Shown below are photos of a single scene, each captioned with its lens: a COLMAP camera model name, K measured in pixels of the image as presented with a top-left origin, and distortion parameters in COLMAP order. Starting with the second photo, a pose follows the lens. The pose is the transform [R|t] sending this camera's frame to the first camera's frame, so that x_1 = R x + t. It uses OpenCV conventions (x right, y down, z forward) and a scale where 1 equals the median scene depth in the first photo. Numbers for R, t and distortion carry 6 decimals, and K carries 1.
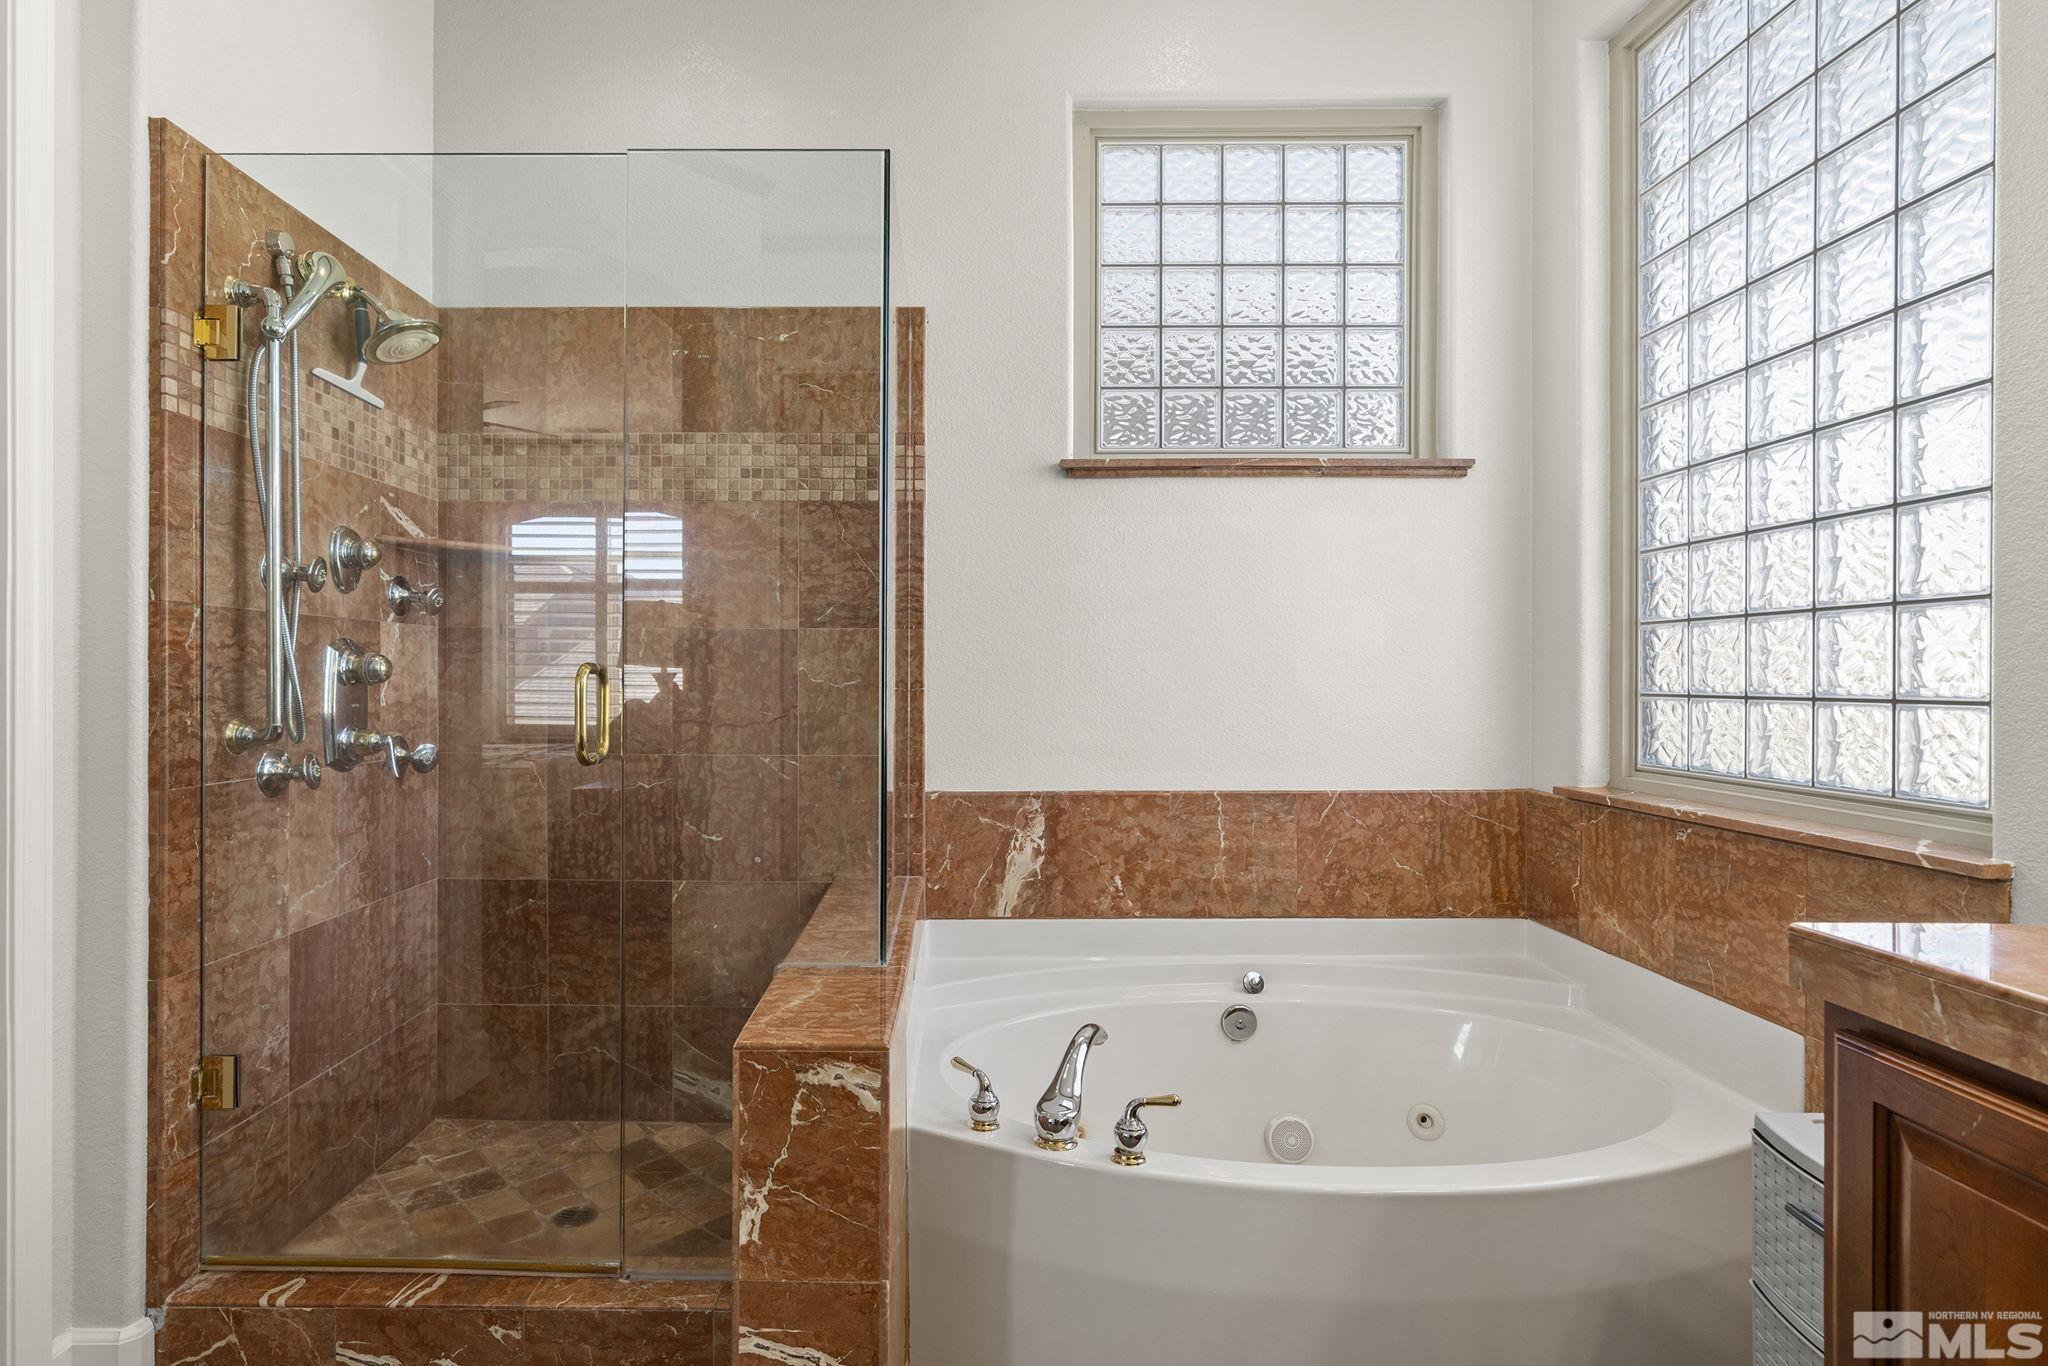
lens RADIAL K [[1016.2, 0, 1027.8], [0, 1016.2, 689.2], [0, 0, 1]] dist [-0.010670, 0.004860]
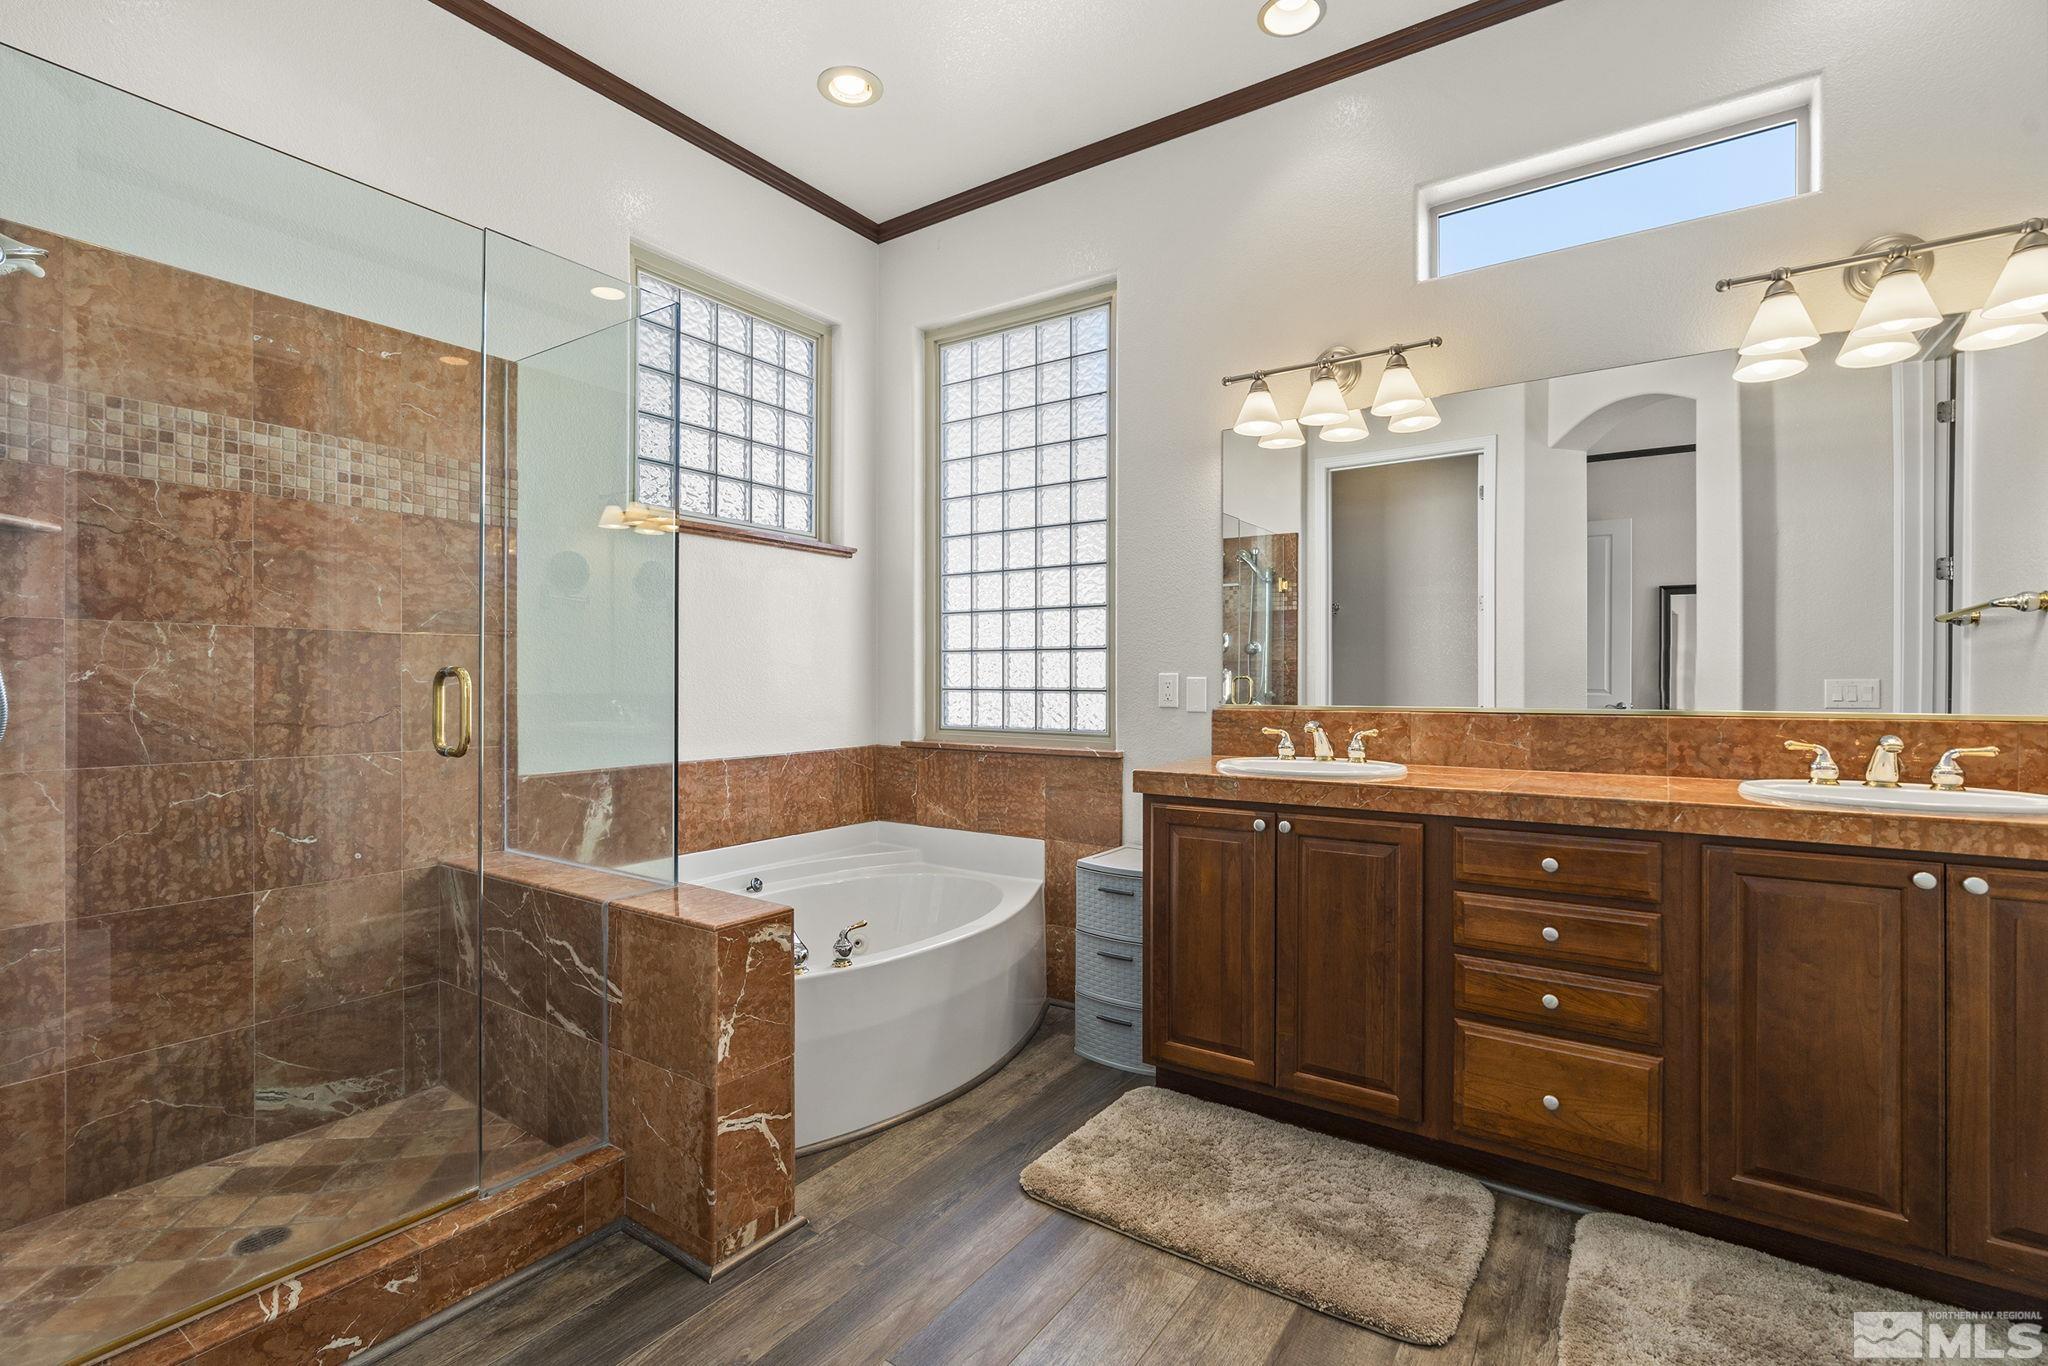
lens RADIAL K [[936.5, 0, 1003.1], [0, 936.5, 676.8], [0, 0, 1]] dist [-0.011379, 0.005908]
pose [[0.570433, 0.003220, 0.821338, -0.668925], [0.004443, 0.999966, -0.007006, -0.003753], [-0.821332, 0.007646, 0.570399, -0.074736]]
